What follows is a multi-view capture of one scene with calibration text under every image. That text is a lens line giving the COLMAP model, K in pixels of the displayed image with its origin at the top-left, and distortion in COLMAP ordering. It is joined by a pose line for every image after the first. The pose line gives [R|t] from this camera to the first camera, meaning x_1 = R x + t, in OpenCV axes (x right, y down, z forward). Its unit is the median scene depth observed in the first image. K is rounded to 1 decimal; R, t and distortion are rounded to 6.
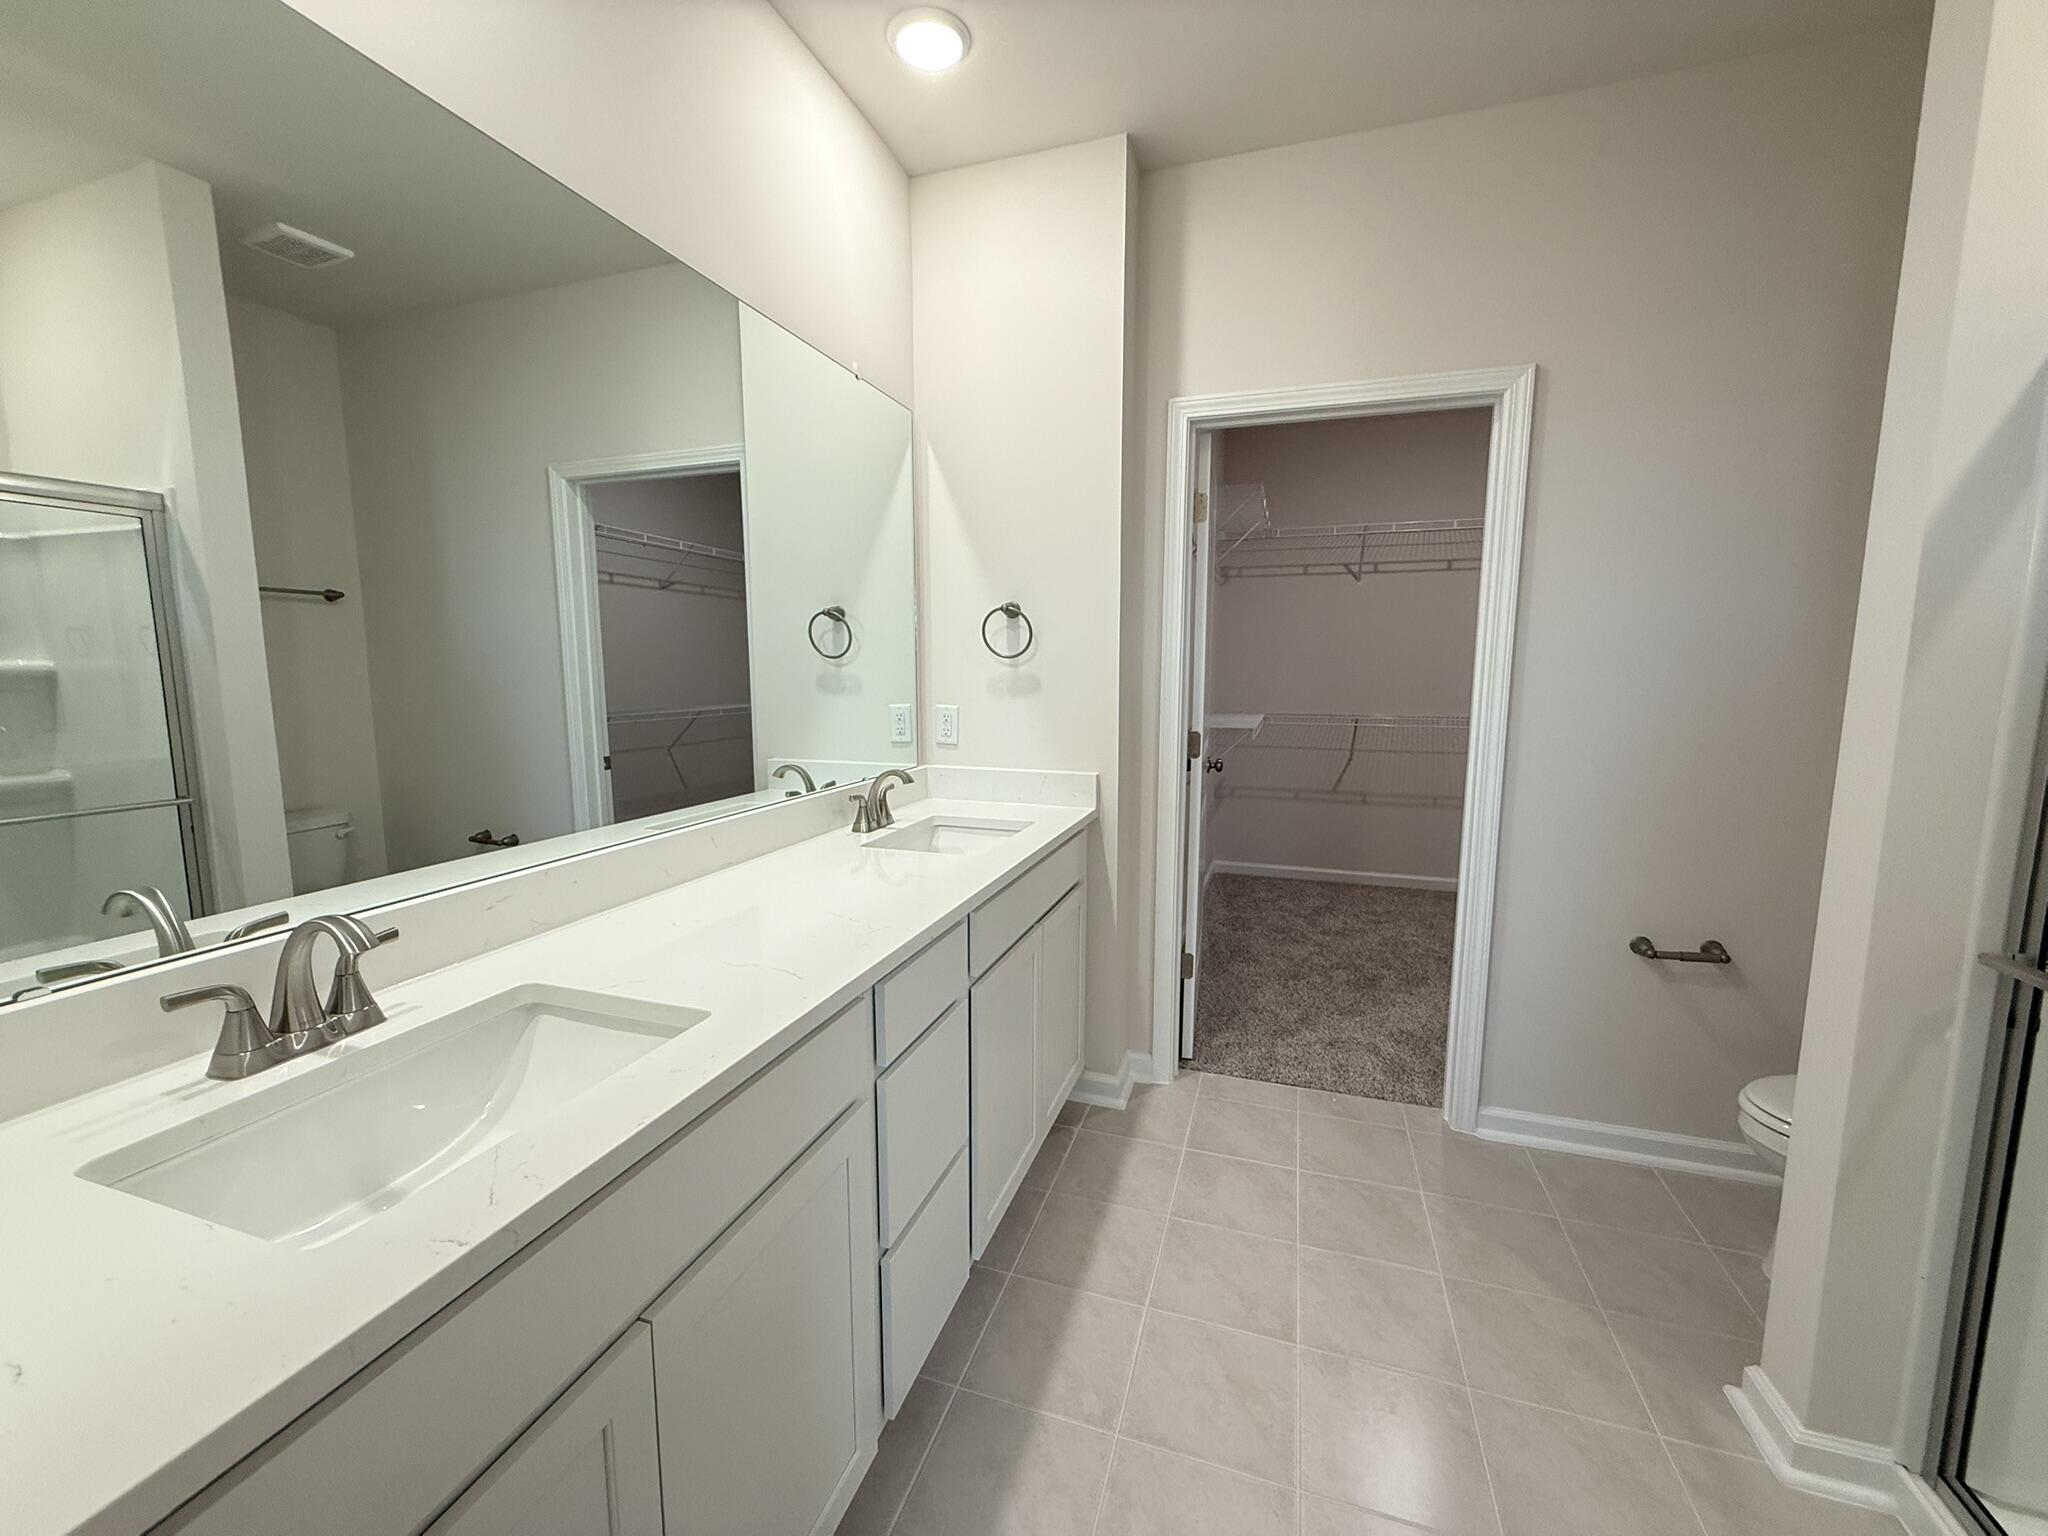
lens RADIAL K [[825.3, 0, 1024.7], [0, 825.3, 765.9], [0, 0, 1]] dist [0.007272, -0.001556]
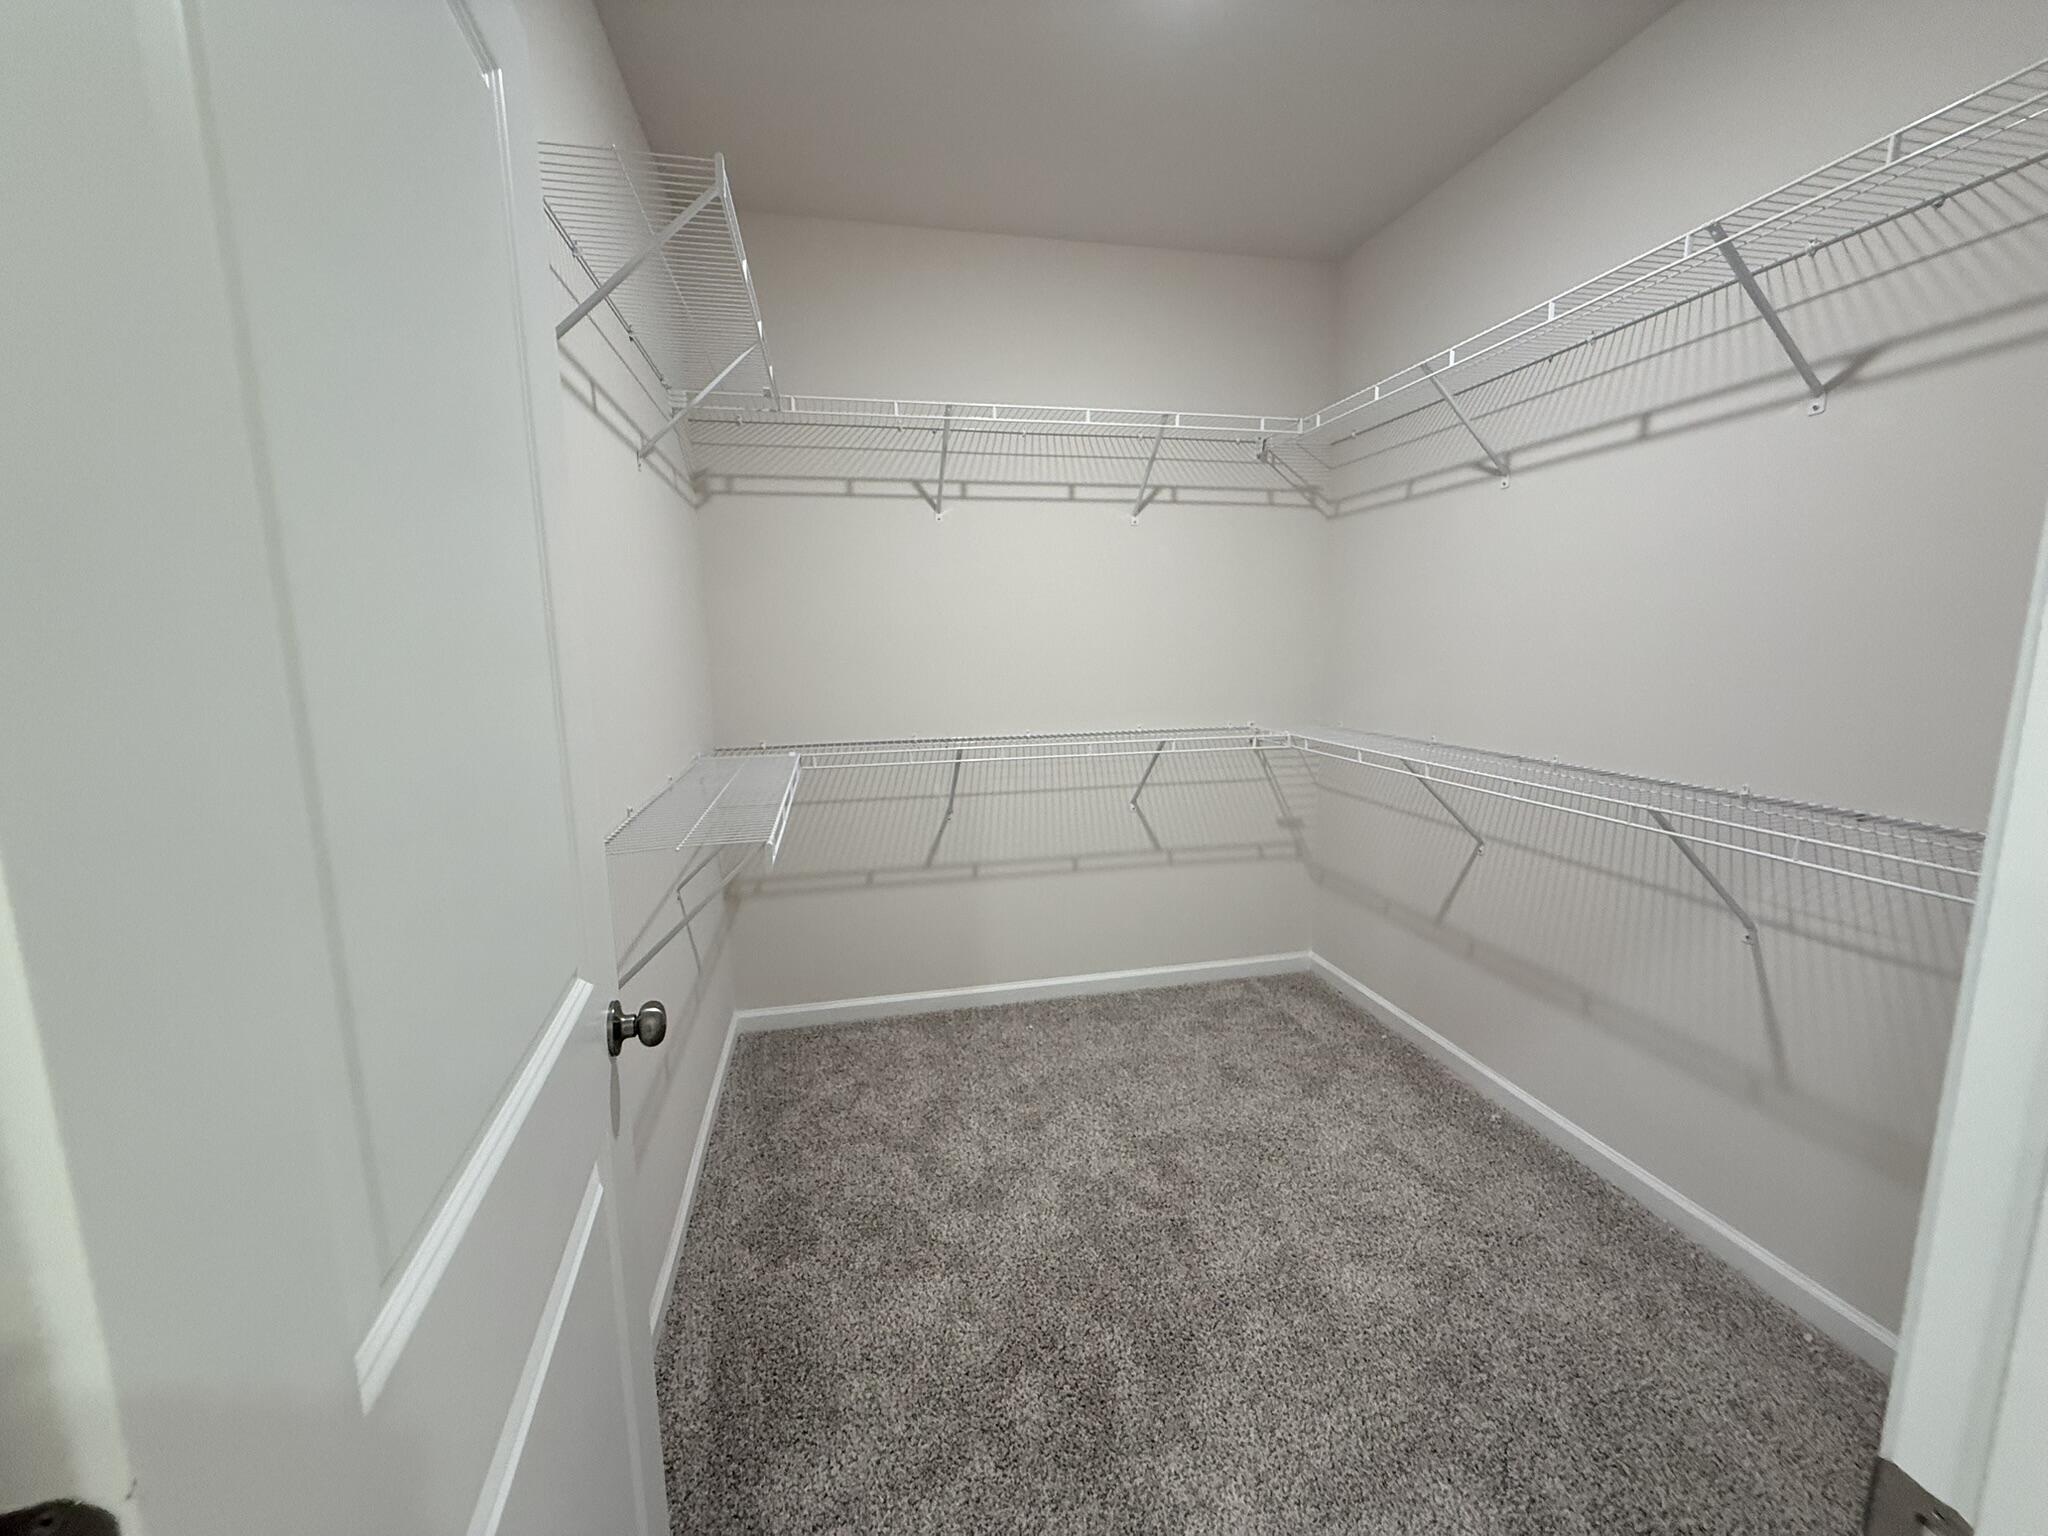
lens RADIAL K [[825.3, 0, 1024.6], [0, 825.3, 773.5], [0, 0, 1]] dist [0.007272, -0.001556]
pose [[0.859180, -0.097297, 0.502337, 0.162350], [0.079538, 0.995217, 0.056723, -0.075978], [-0.505453, -0.008780, 0.862809, 0.520712]]
